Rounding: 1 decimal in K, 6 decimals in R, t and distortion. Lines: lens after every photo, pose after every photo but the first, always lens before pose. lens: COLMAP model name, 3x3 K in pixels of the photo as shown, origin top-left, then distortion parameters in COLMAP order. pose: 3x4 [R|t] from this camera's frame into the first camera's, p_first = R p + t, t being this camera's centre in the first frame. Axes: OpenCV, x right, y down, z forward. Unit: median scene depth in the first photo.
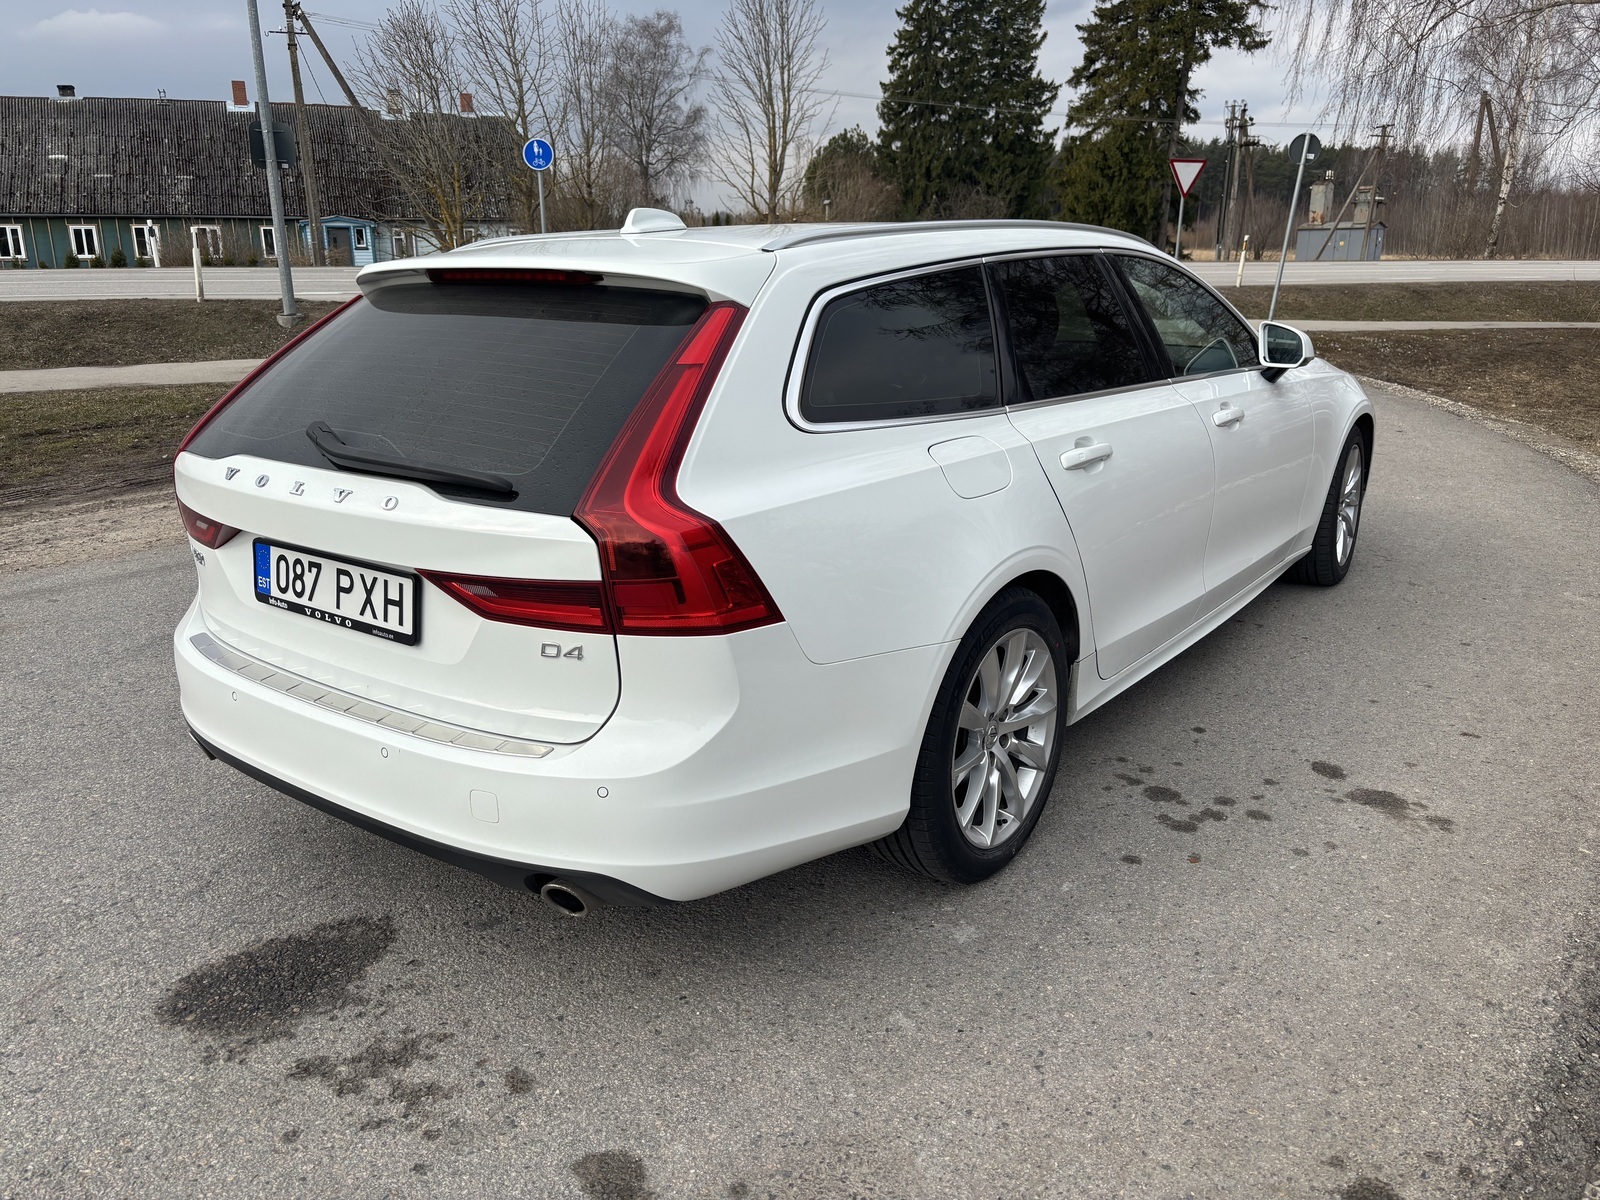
lens RADIAL K [[1204.8, 0, 803.2], [0, 1204.8, 592.2], [0, 0, 1]] dist [0.040345, -0.037995]
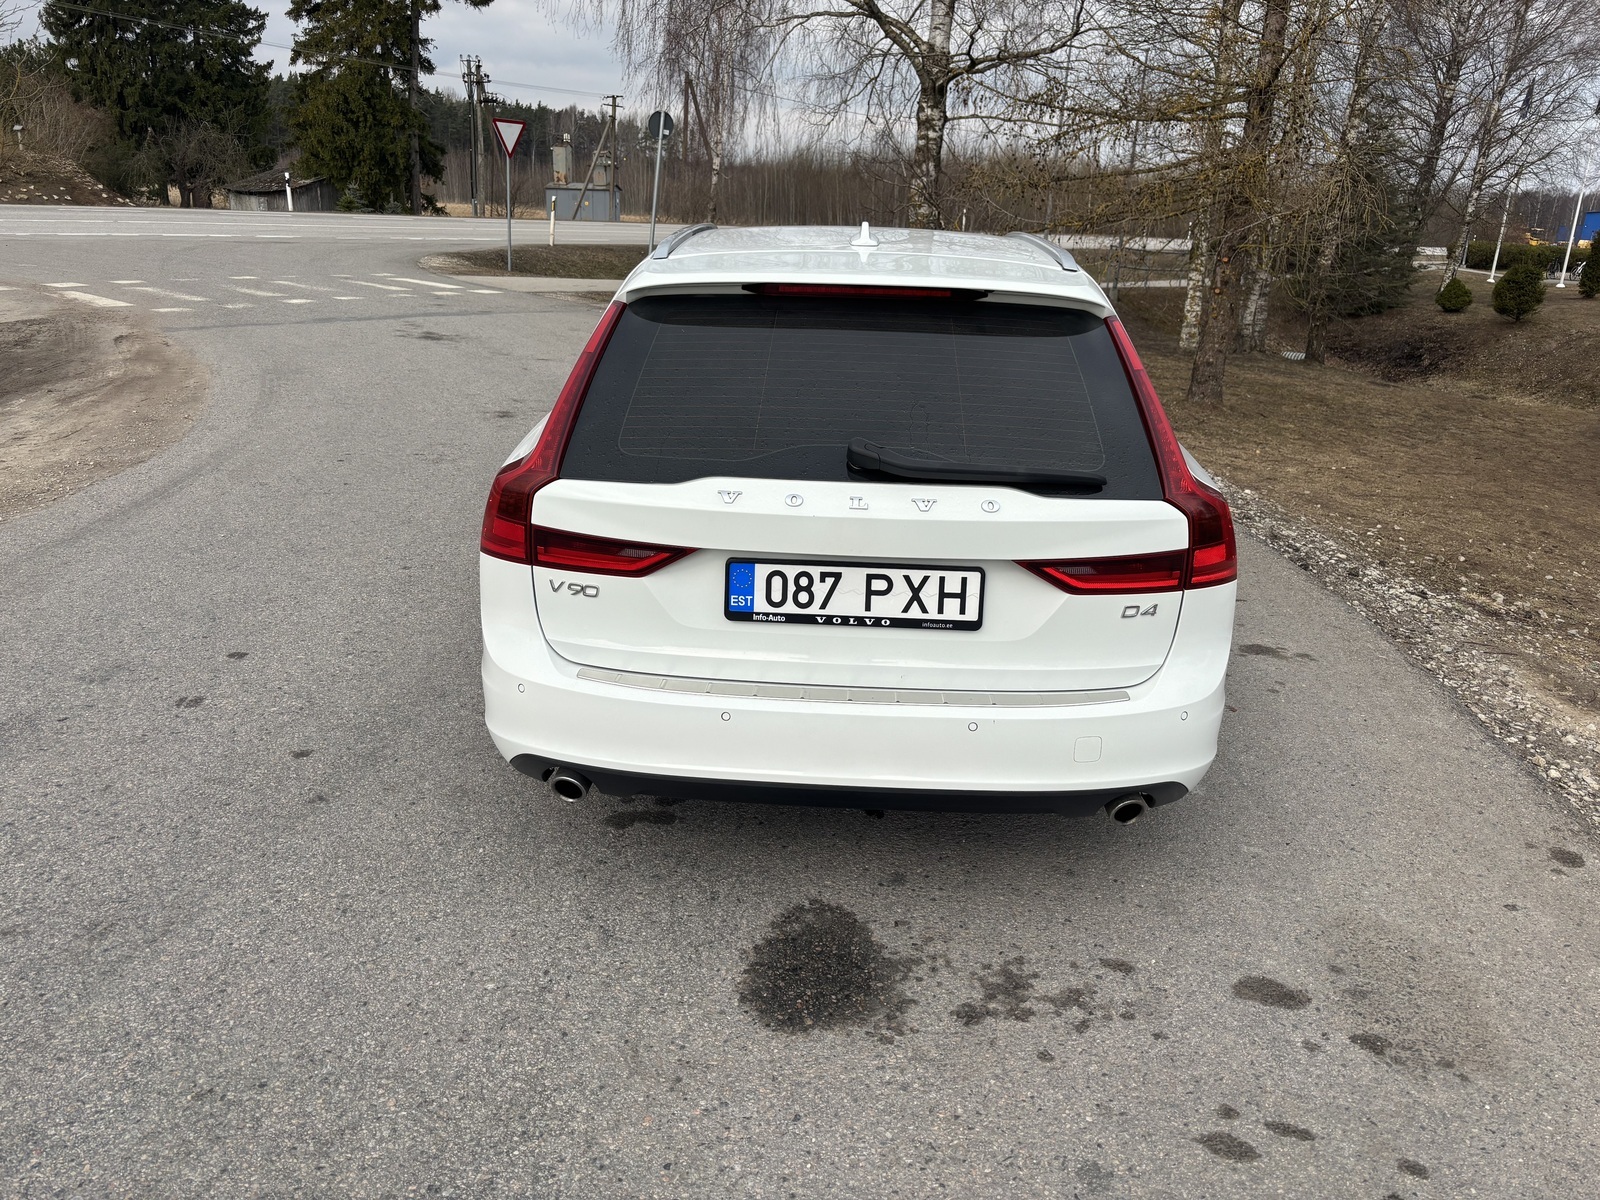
lens RADIAL K [[1204.8, 0, 802.5], [0, 1204.8, 599.4], [0, 0, 1]] dist [0.040345, -0.037995]
pose [[0.825956, -0.141951, 0.545570, -0.975196], [0.118442, 0.989874, 0.078240, -0.083924], [-0.551152, -0.000004, 0.834405, 0.136567]]
